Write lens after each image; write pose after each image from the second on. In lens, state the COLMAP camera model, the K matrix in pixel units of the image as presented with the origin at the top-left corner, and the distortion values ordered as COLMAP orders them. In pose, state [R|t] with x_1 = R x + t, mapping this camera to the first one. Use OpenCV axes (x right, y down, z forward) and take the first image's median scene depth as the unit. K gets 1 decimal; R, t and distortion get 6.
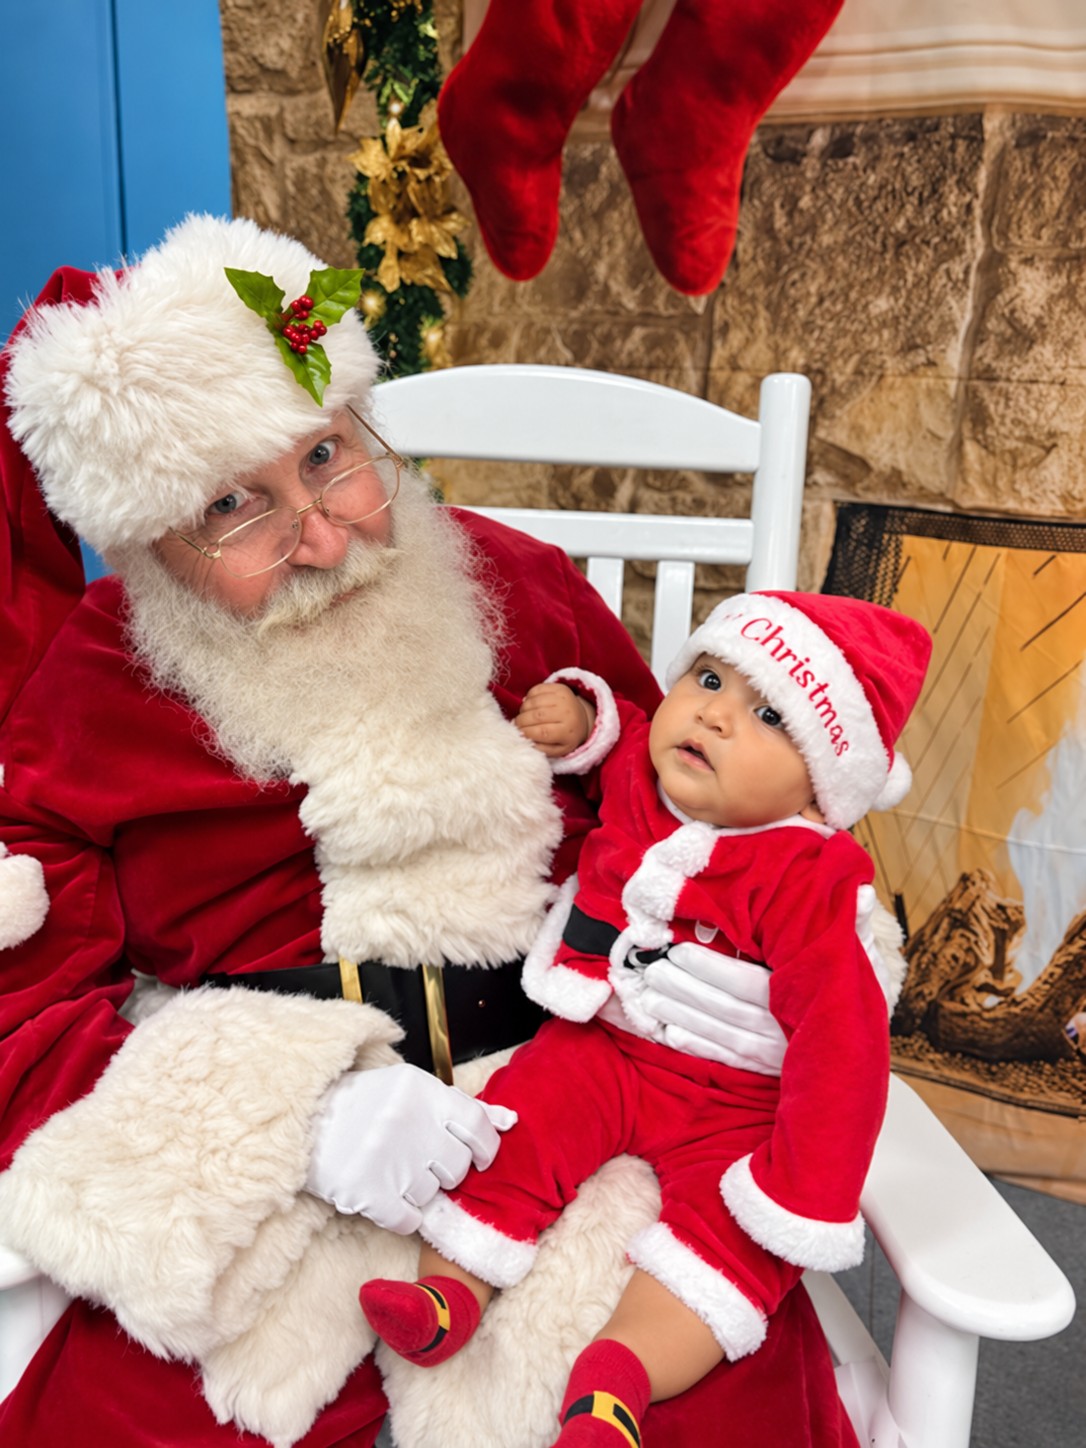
lens RADIAL K [[1092.6, 0, 537.0], [0, 1092.6, 718.4], [0, 0, 1]] dist [-0.009203, 0.012757]
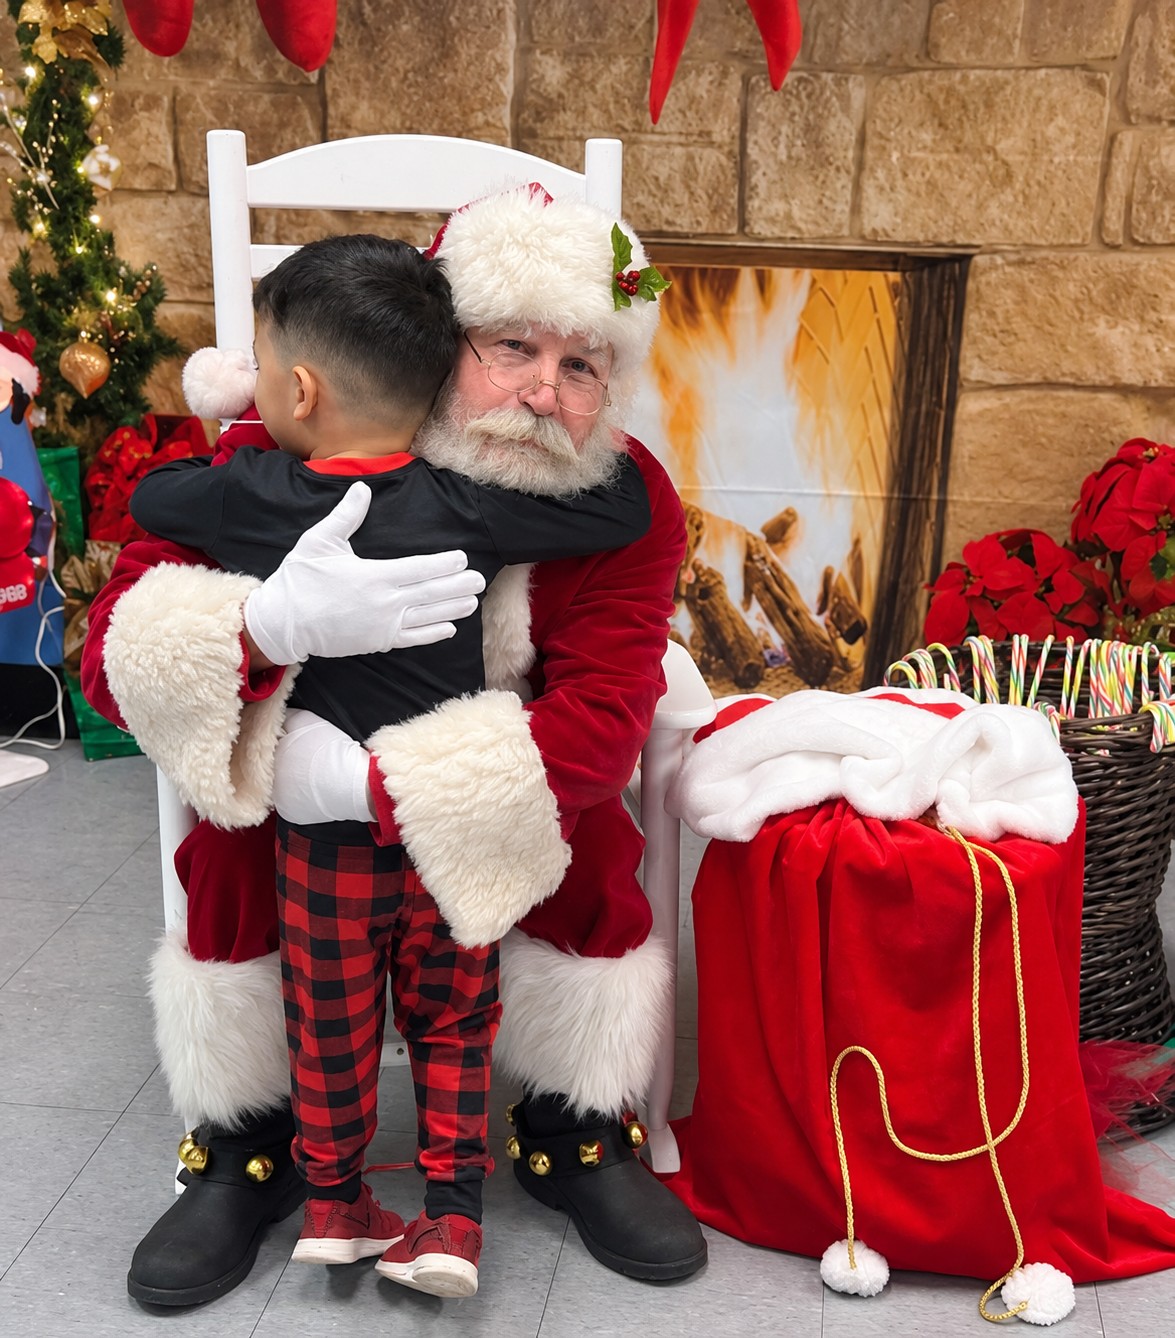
lens RADIAL K [[1908.8, 0, 619.4], [0, 1908.8, 741.6], [0, 0, 1]] dist [-0.011472, 0.000000]
pose [[0.940547, -0.116458, 0.319076, -0.307323], [0.102251, 0.992888, 0.060983, 0.283028], [-0.323909, -0.024731, 0.945765, -1.202520]]
